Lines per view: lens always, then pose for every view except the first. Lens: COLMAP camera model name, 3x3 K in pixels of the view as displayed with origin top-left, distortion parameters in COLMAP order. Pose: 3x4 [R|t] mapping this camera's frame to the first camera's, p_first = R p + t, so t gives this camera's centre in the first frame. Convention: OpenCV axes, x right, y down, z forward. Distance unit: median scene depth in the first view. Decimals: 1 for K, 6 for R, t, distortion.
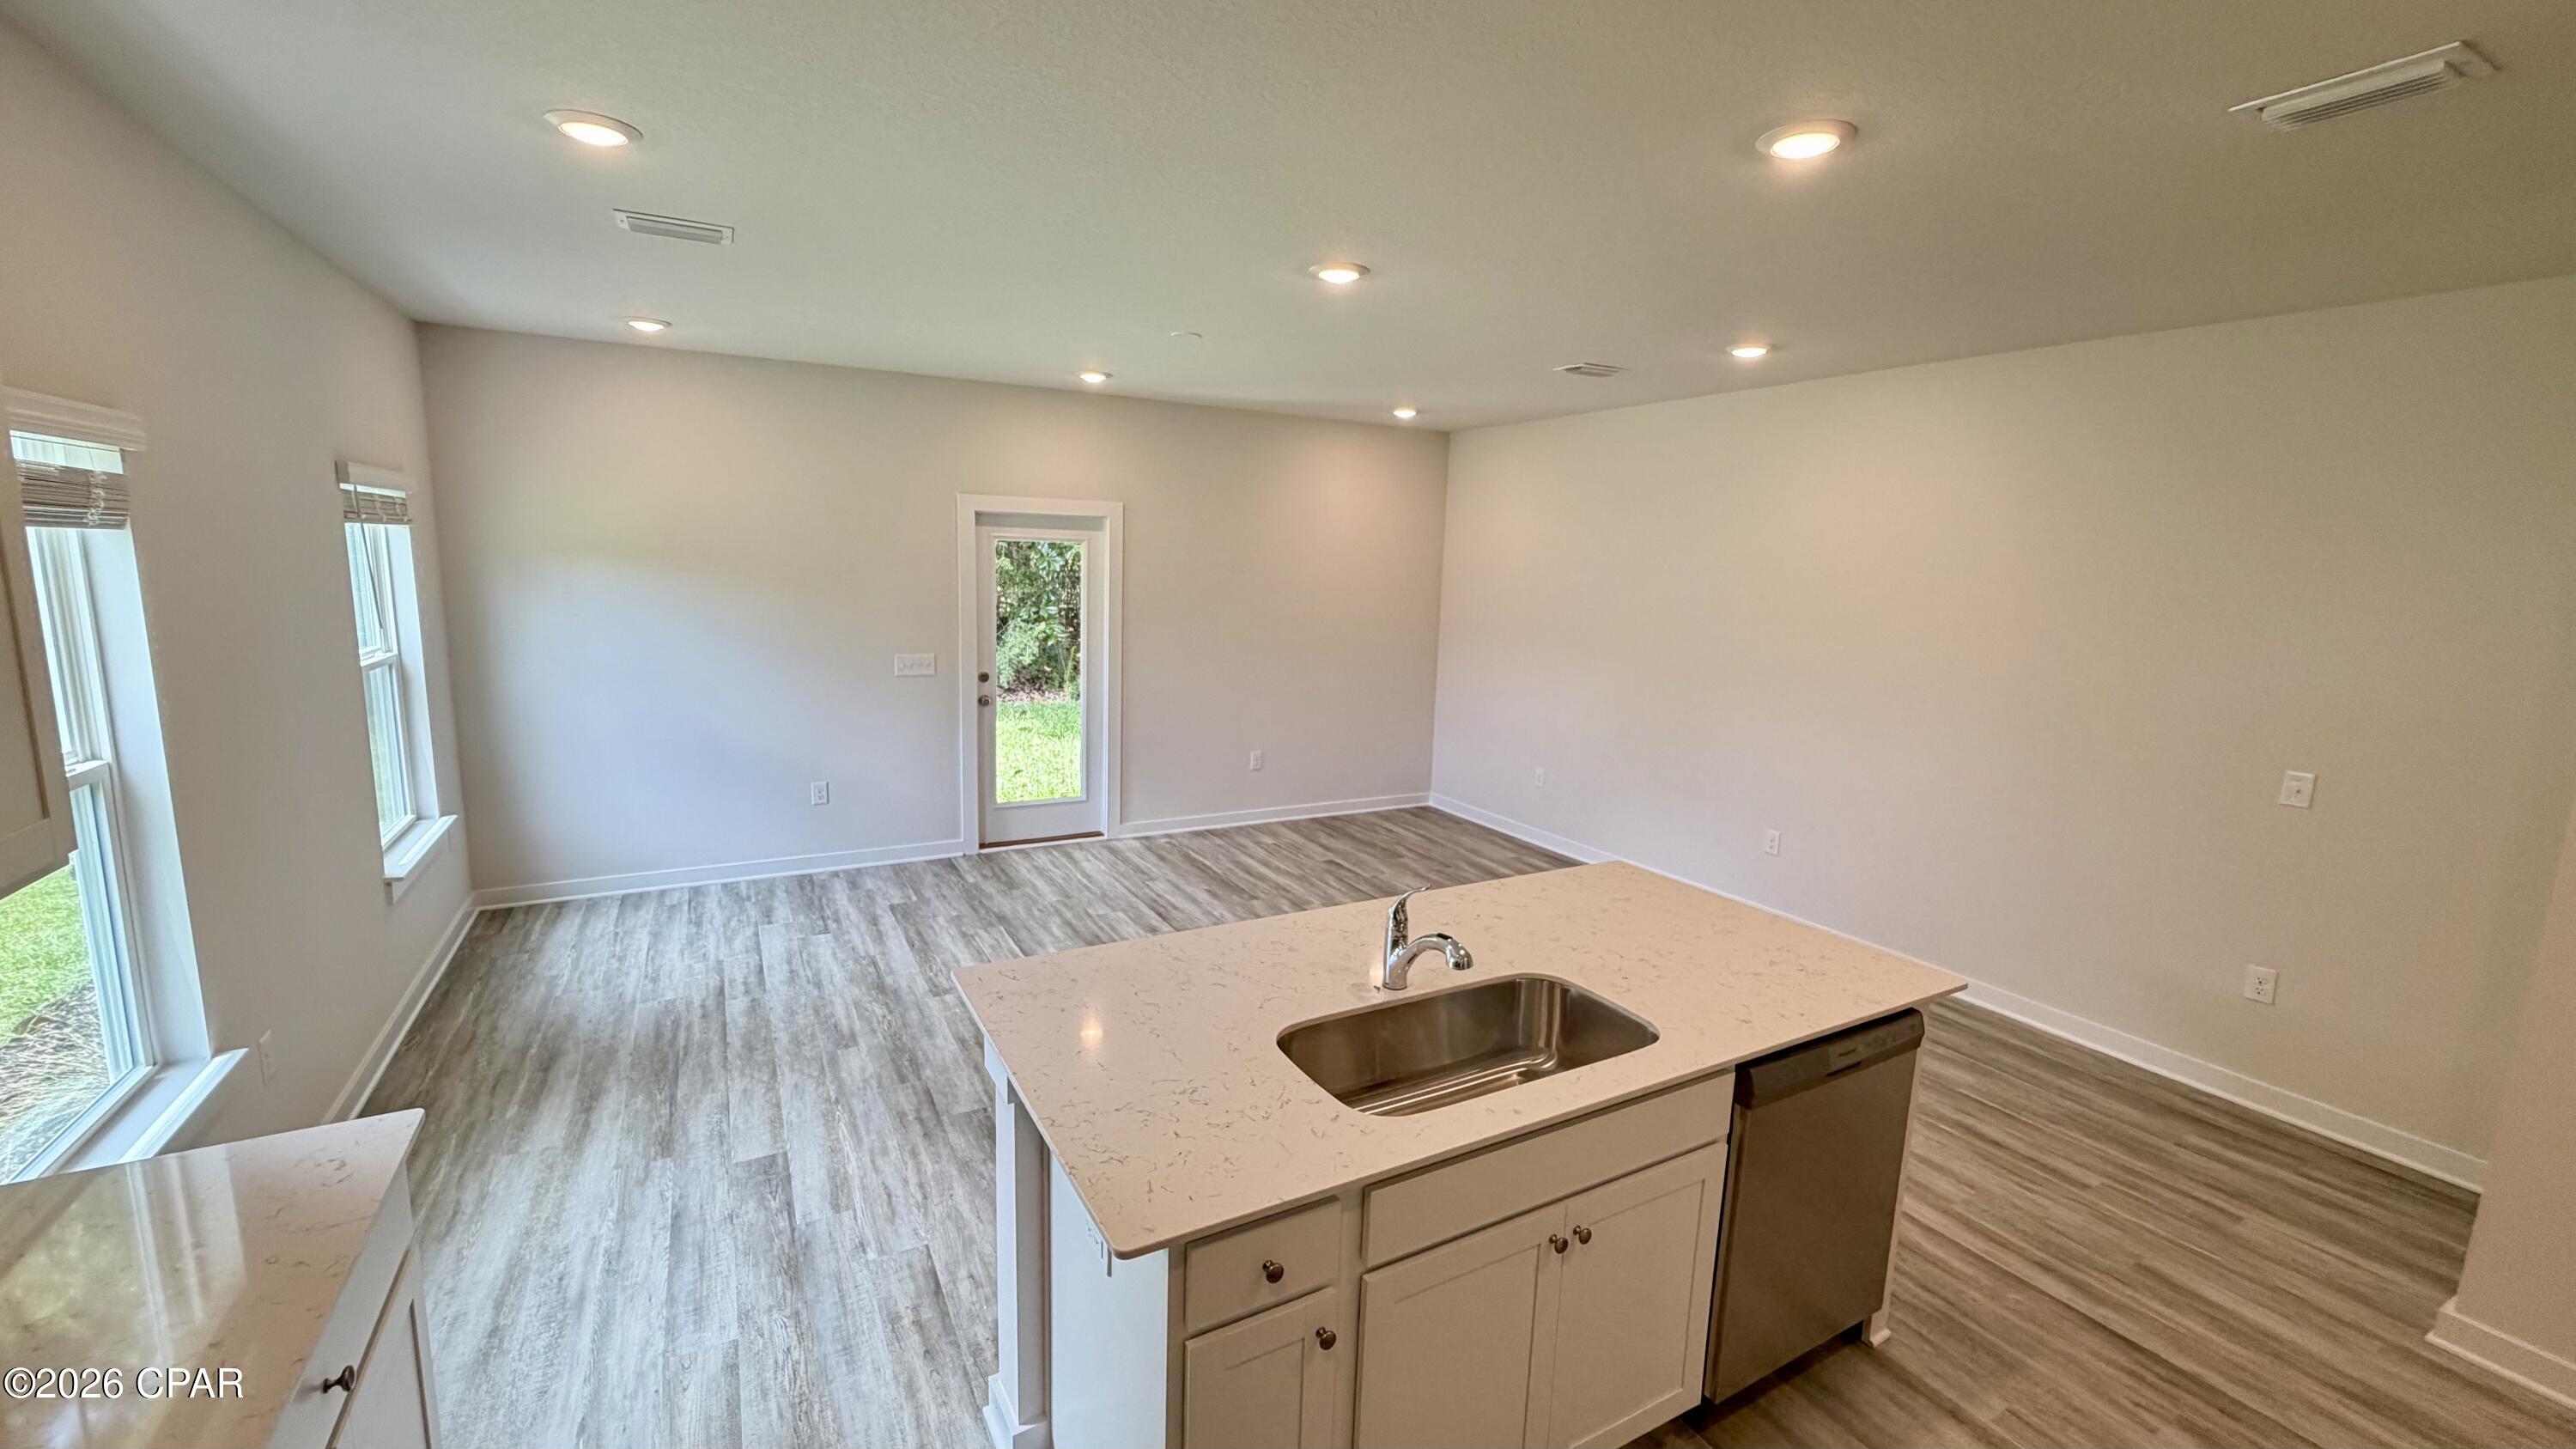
lens RADIAL K [[1027.5, 0, 1283.2], [0, 1027.5, 730.7], [0, 0, 1]] dist [-0.000321, -0.000339]
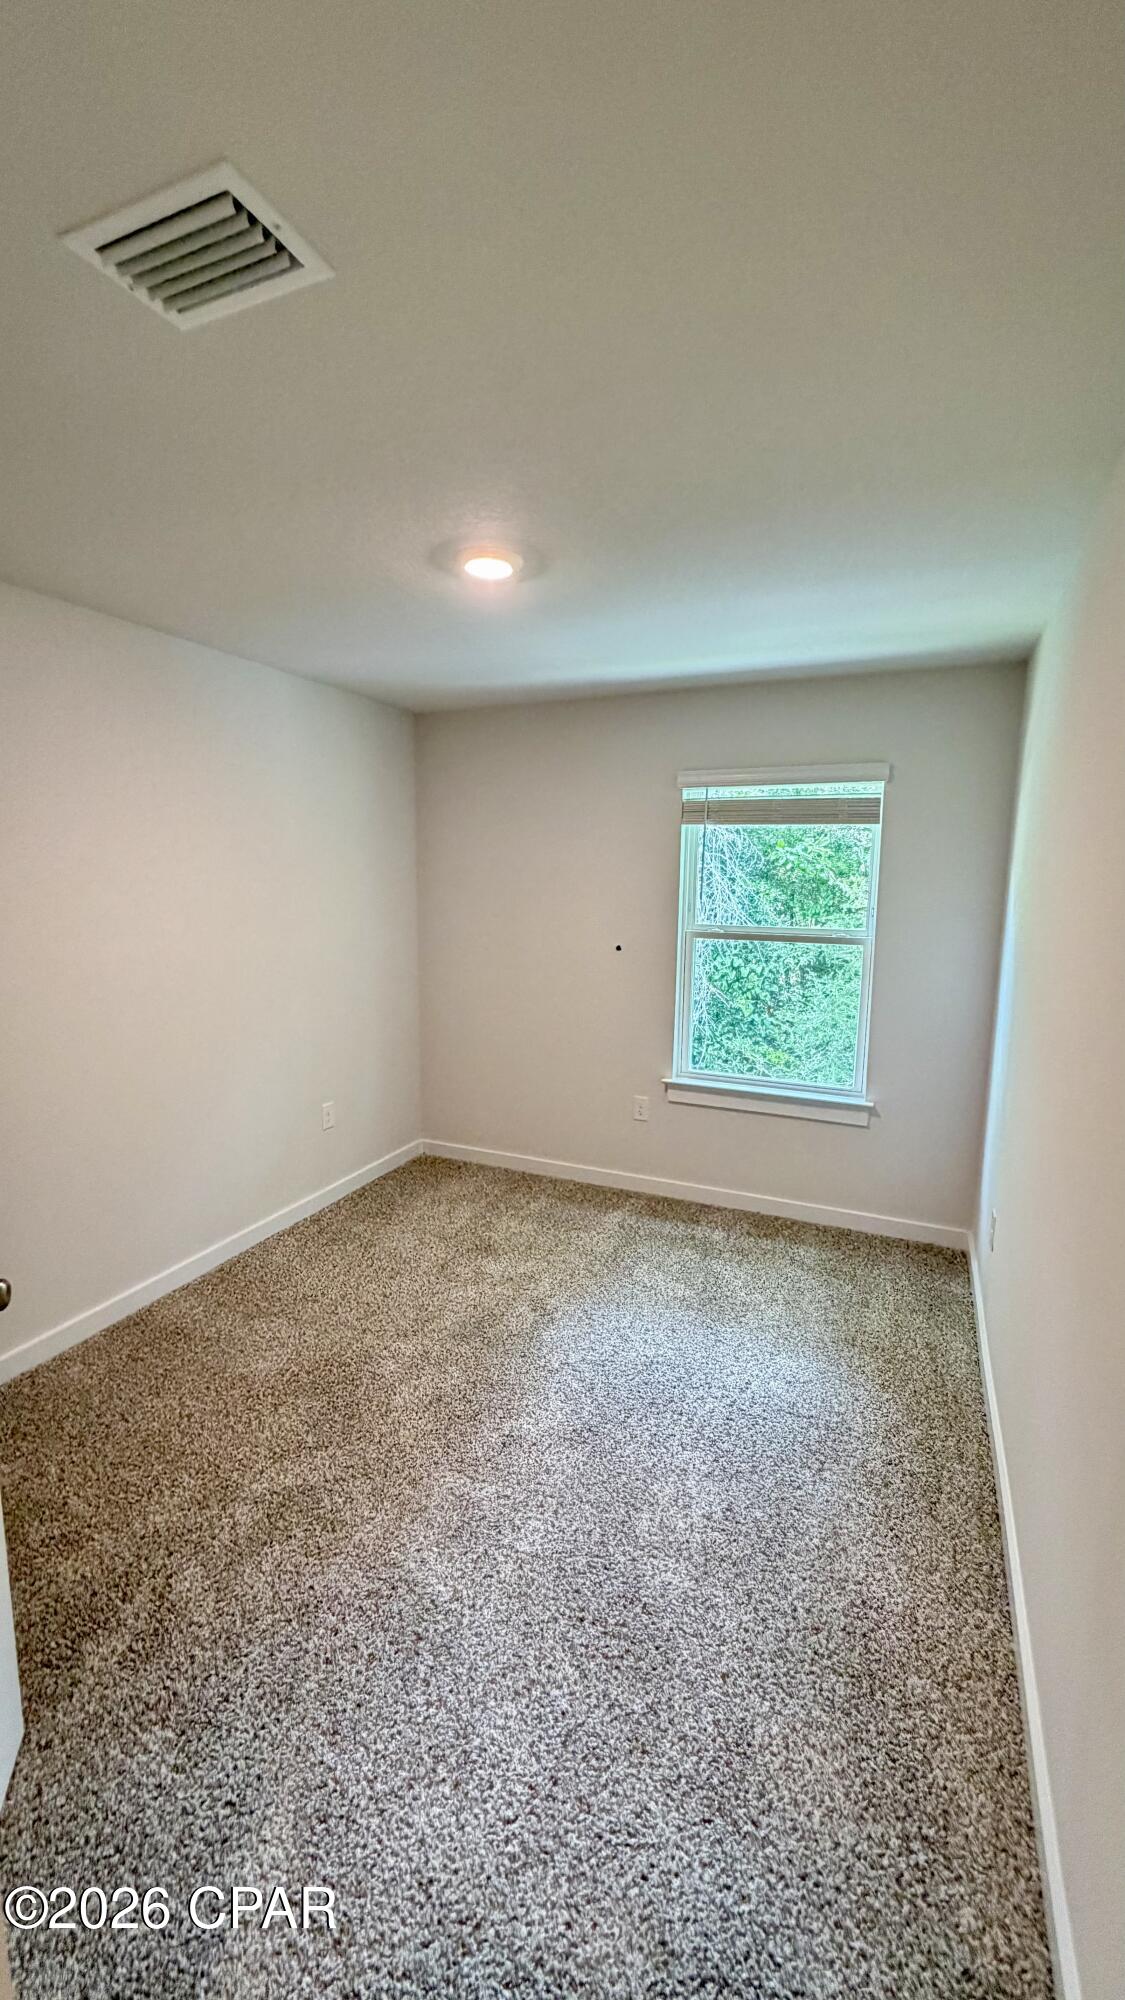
lens RADIAL K [[797.6, 0, 567.3], [0, 797.6, 993.6], [0, 0, 1]] dist [-0.000321, -0.000339]
pose [[-0.806609, 0.056006, -0.588426, 0.107084], [-0.129136, 0.954756, 0.267891, -0.079953], [0.576806, 0.292070, -0.762882, 0.702508]]
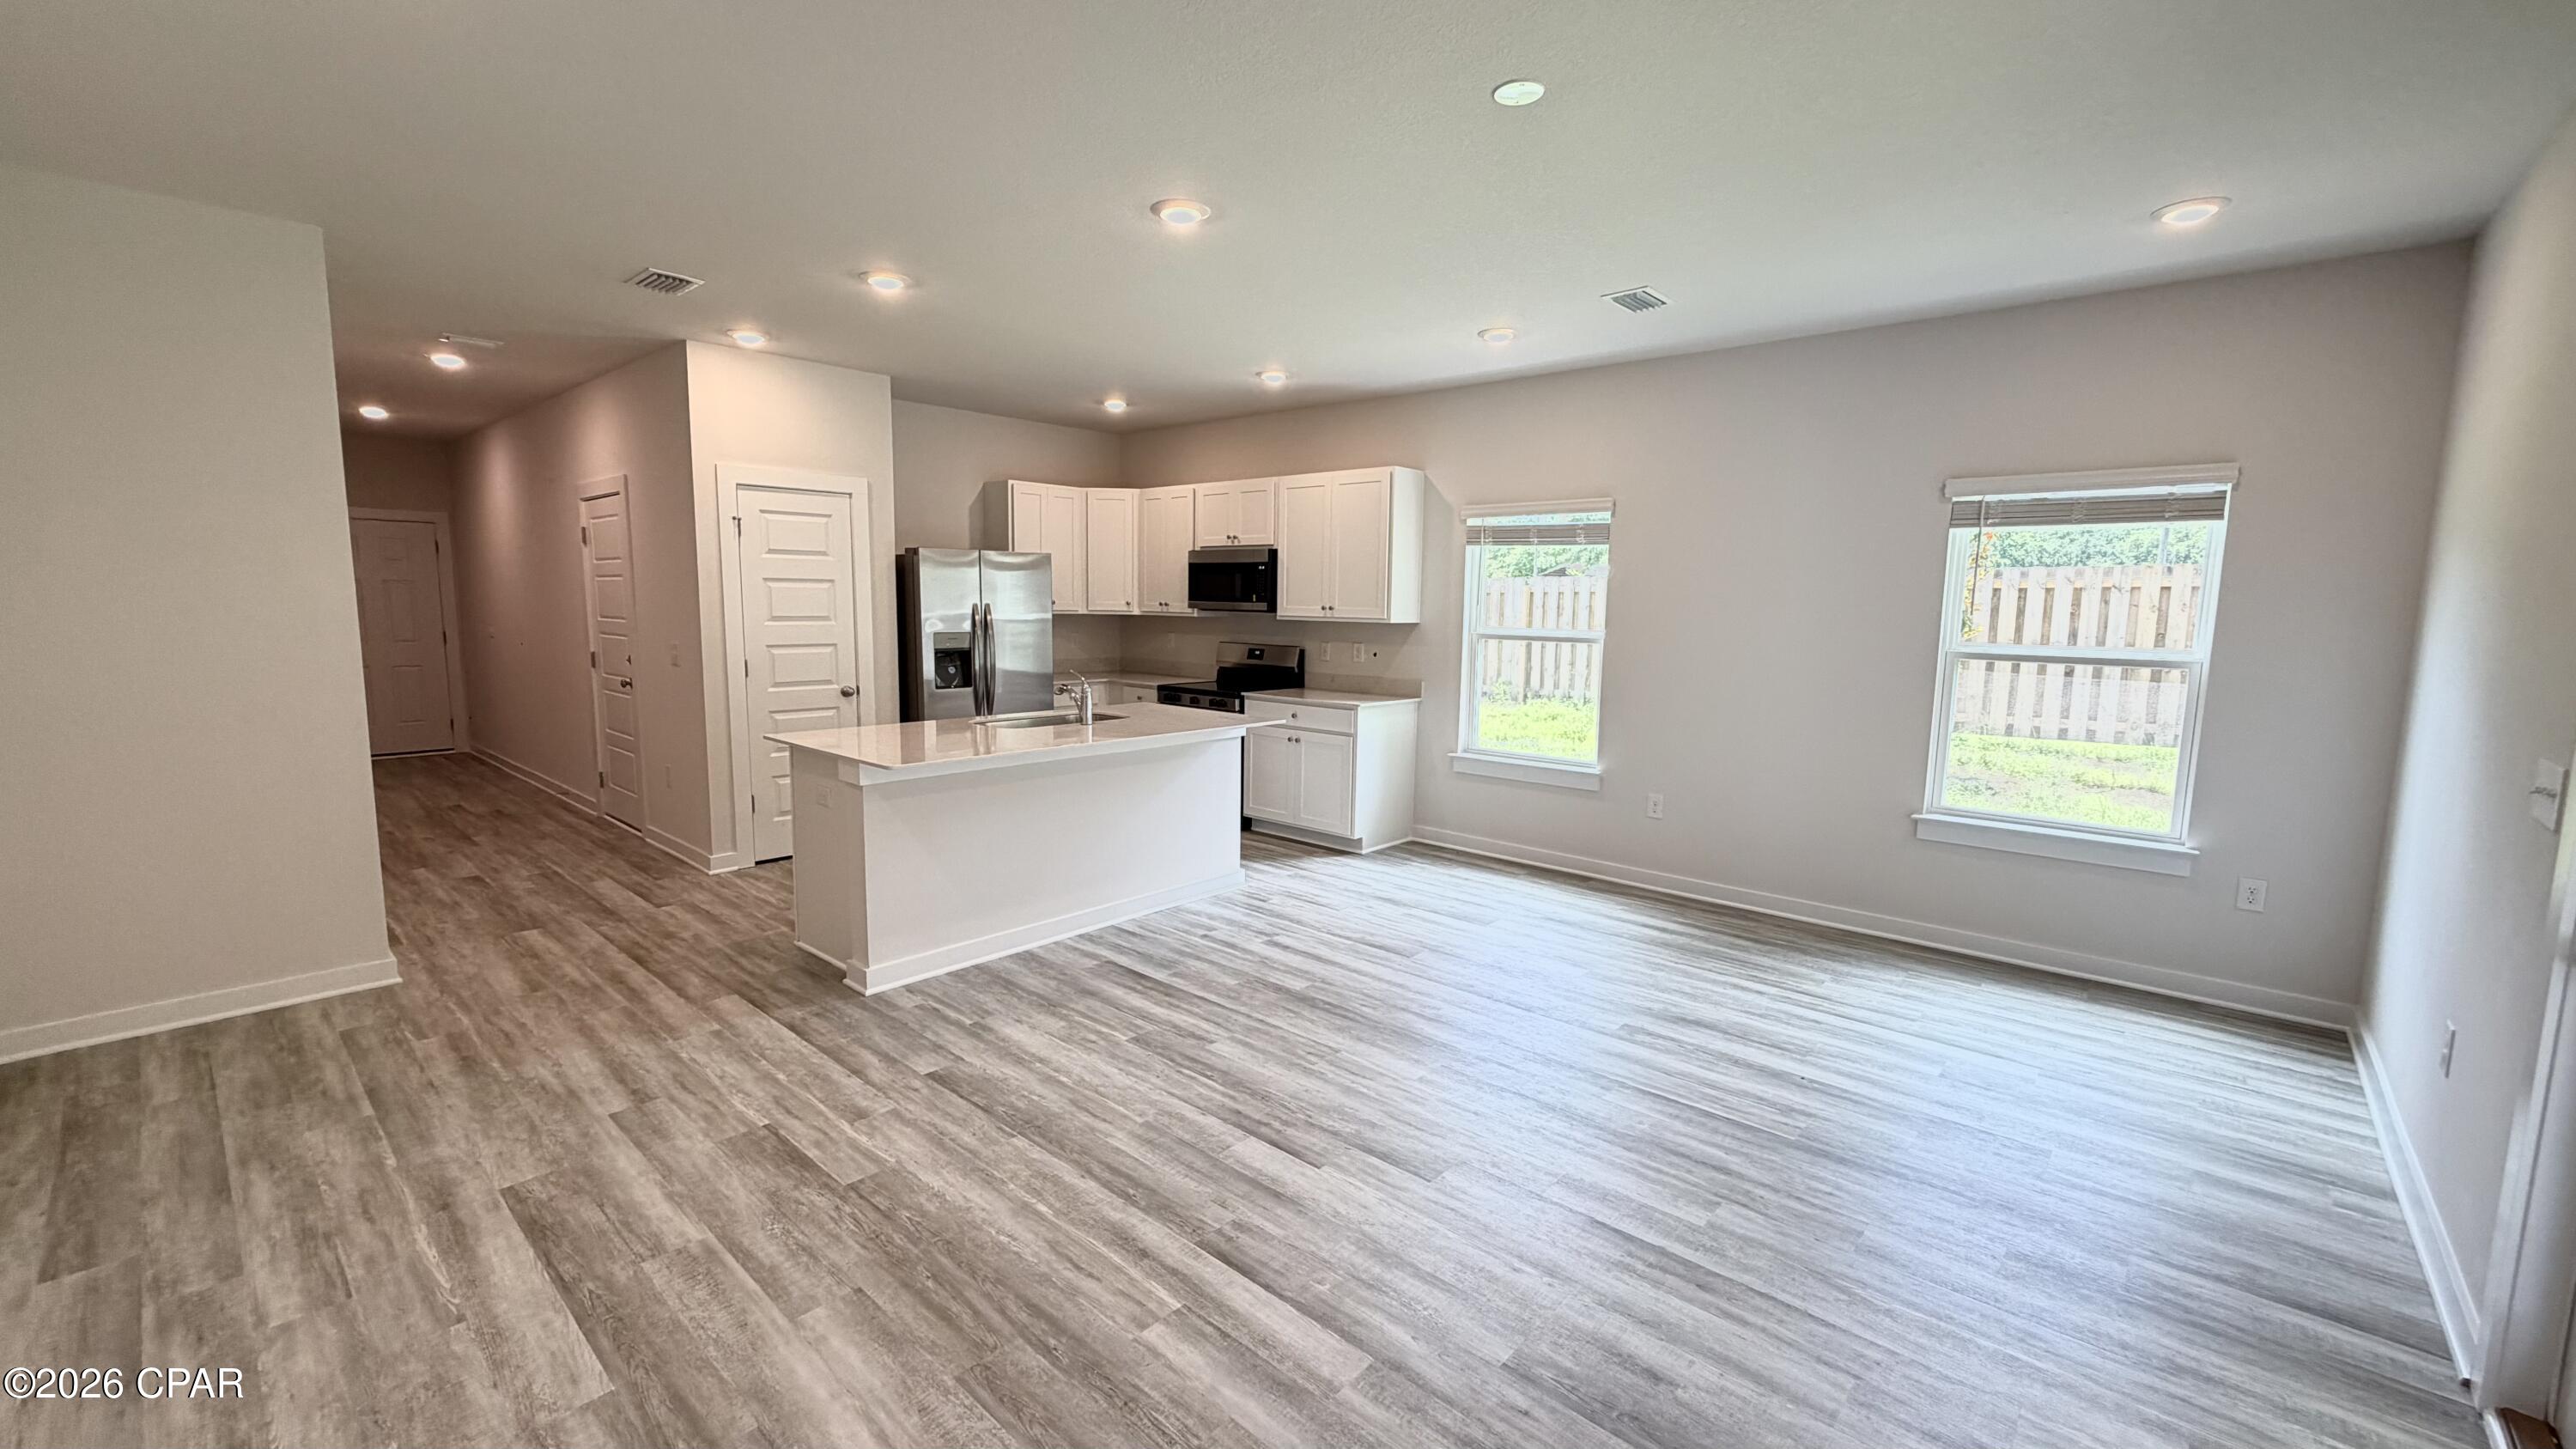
lens RADIAL K [[1027.5, 0, 1279.4], [0, 1027.5, 728.3], [0, 0, 1]] dist [-0.000321, -0.000339]
pose [[-0.945632, -0.003935, -0.325213, 0.158218], [-0.097348, 0.957509, 0.271476, -0.134297], [0.310327, 0.288375, -0.905835, 1.142001]]
